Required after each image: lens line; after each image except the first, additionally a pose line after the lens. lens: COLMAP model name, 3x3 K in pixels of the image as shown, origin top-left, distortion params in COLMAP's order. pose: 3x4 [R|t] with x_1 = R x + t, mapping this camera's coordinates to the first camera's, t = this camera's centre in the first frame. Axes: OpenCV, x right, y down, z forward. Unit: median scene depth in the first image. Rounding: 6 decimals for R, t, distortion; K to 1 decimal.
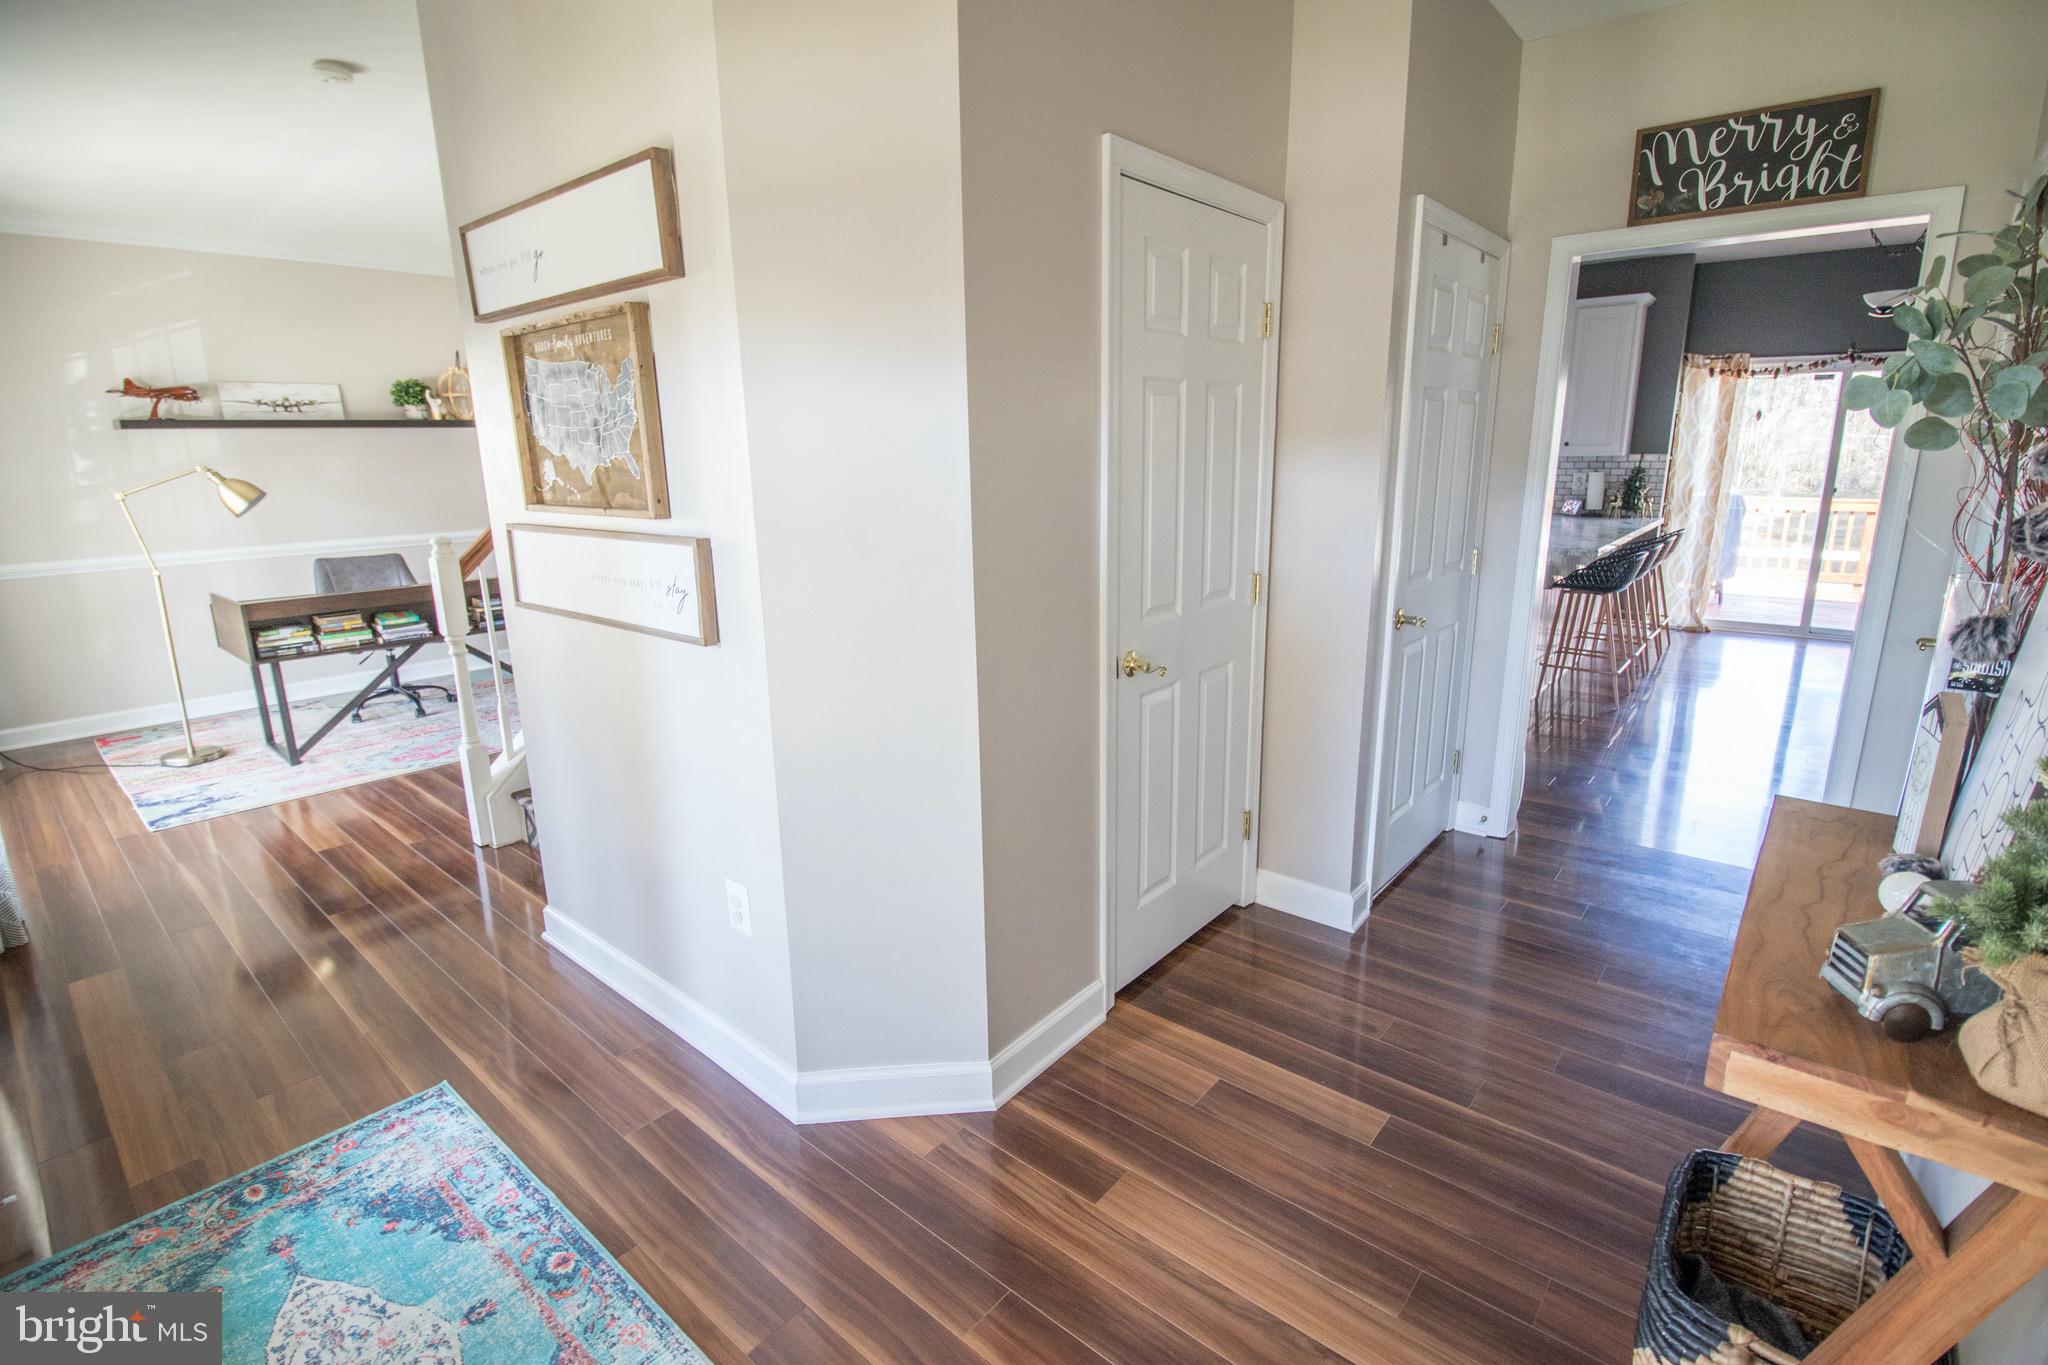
lens RADIAL K [[944.8, 0, 1021.4], [0, 944.8, 665.9], [0, 0, 1]] dist [-0.000572, -0.011296]
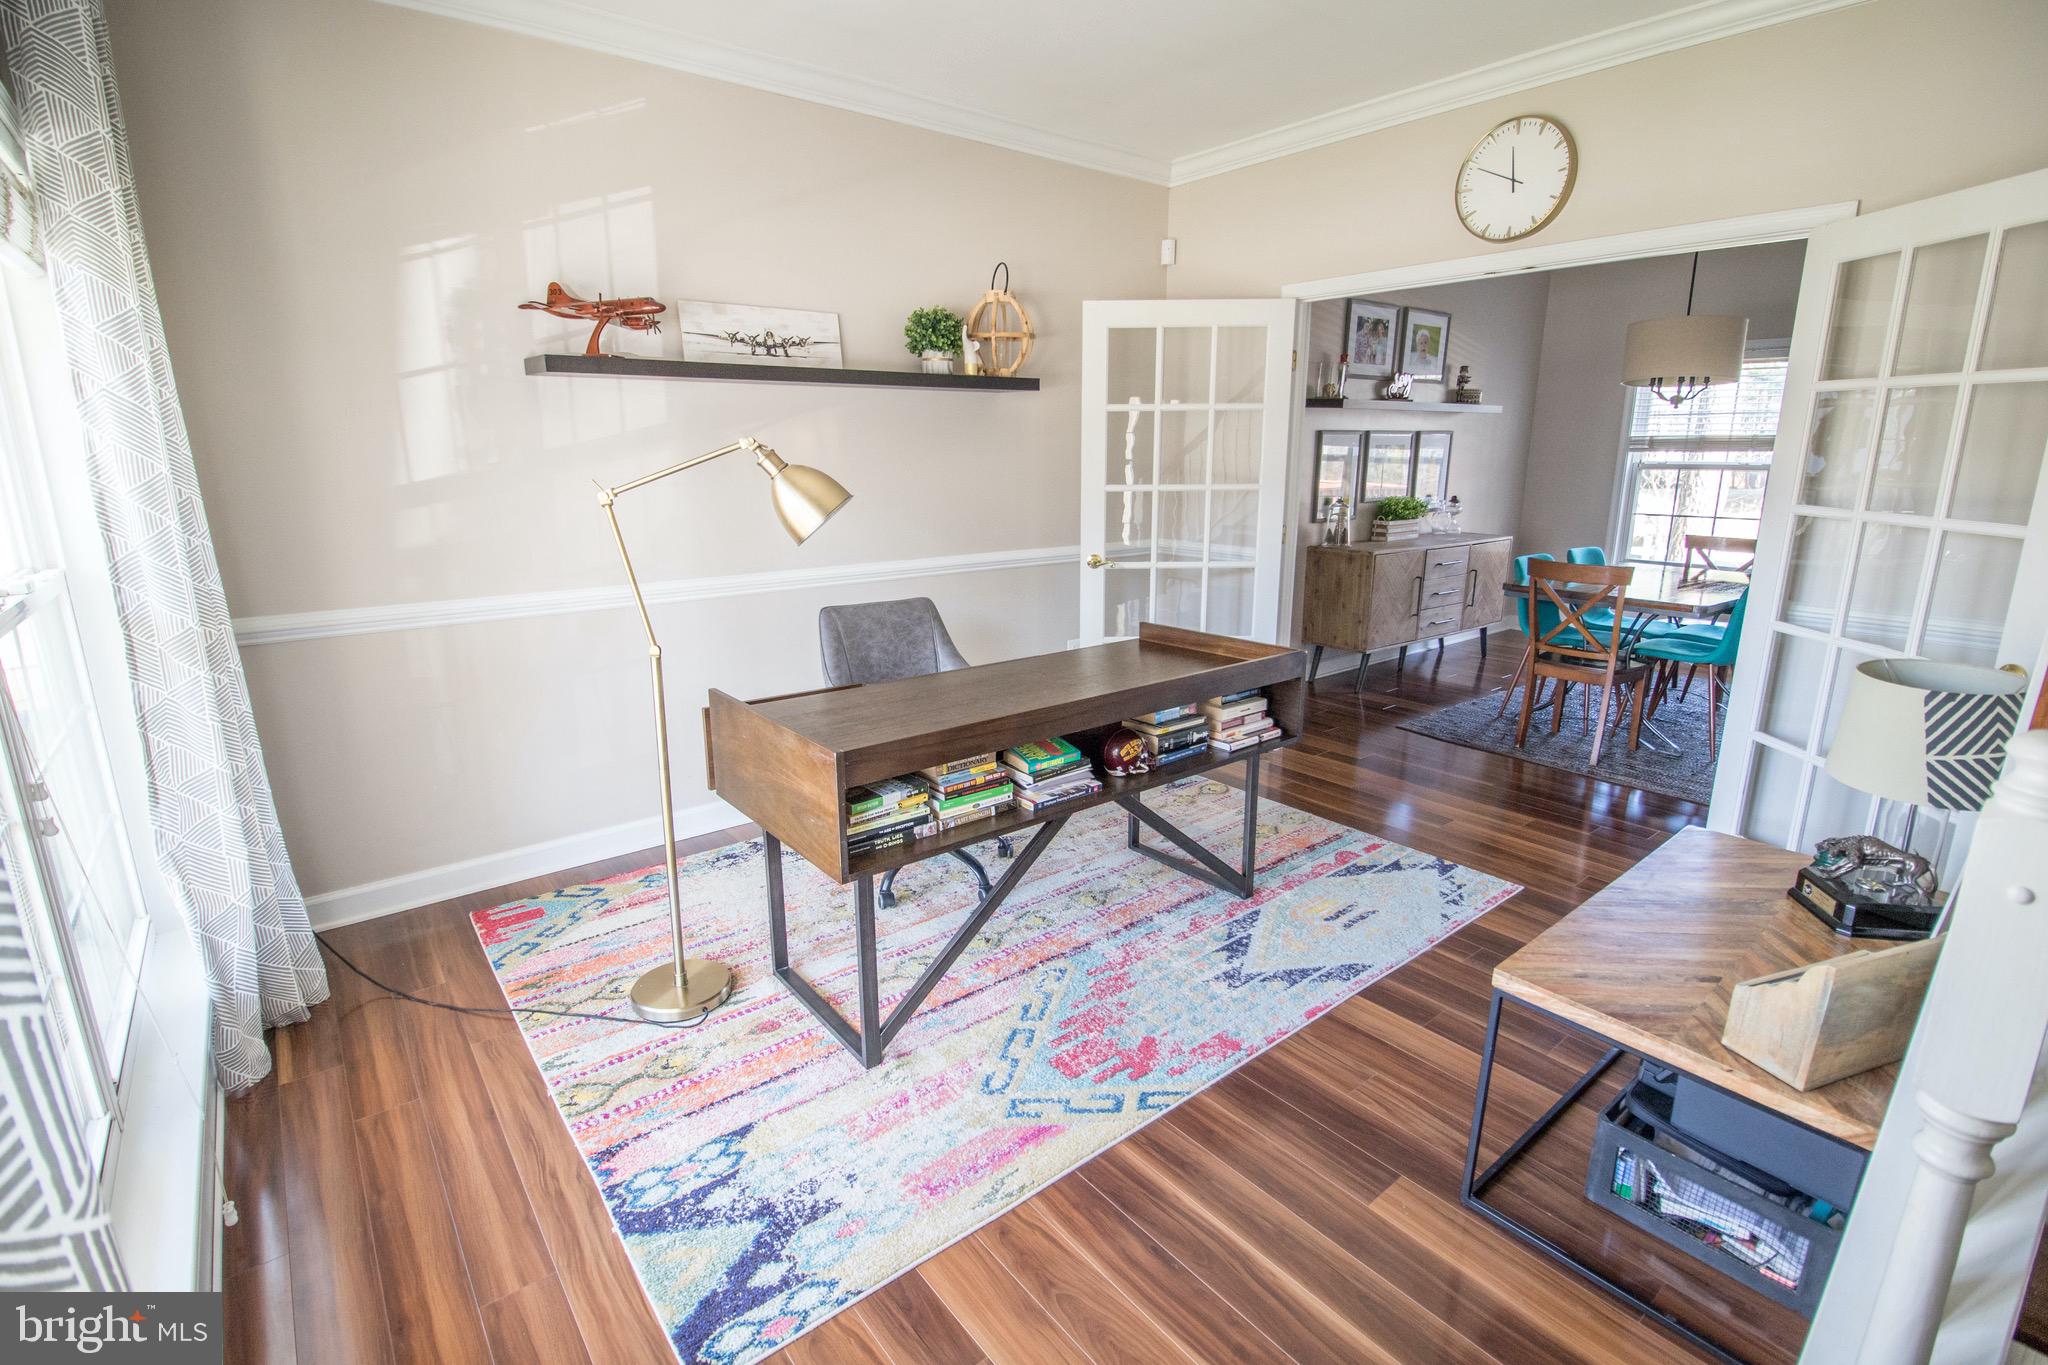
lens RADIAL K [[944.8, 0, 1025.2], [0, 944.8, 670.0], [0, 0, 1]] dist [-0.000572, -0.011296]
pose [[0.982331, 0.055085, -0.178861, -0.567560], [-0.054247, 0.998482, 0.009576, -0.095860], [0.179117, 0.000296, 0.983828, 0.493662]]
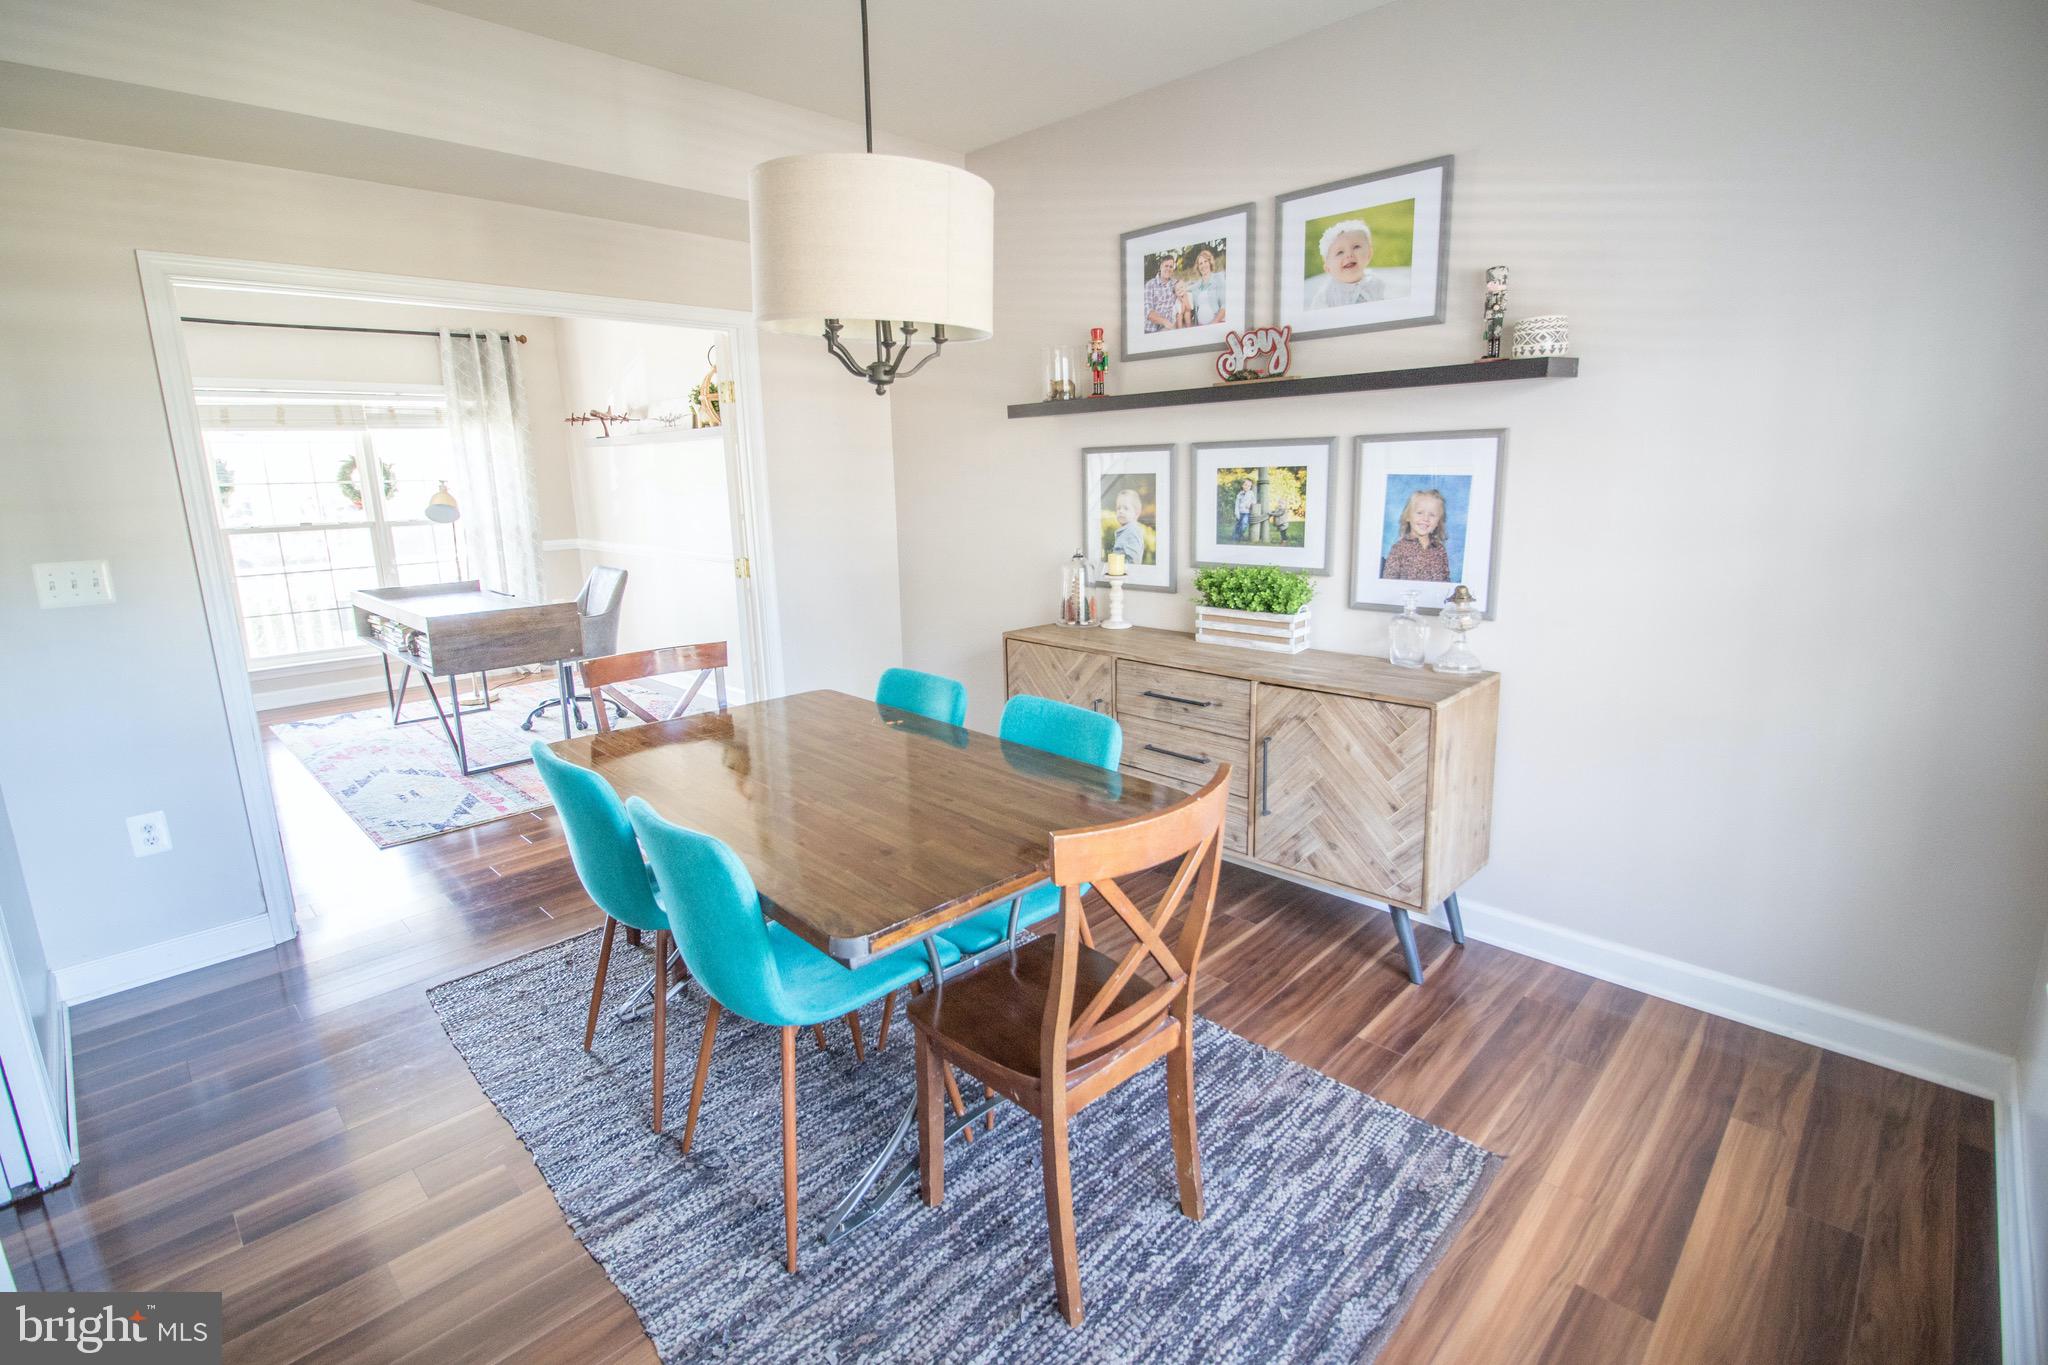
lens RADIAL K [[944.8, 0, 1009.8], [0, 944.8, 671.8], [0, 0, 1]] dist [-0.000572, -0.011296]
pose [[-0.075628, 0.225212, -0.971370, 0.310156], [-0.206771, 0.949443, 0.236226, -0.379458], [0.975462, 0.218717, -0.025237, 1.637115]]
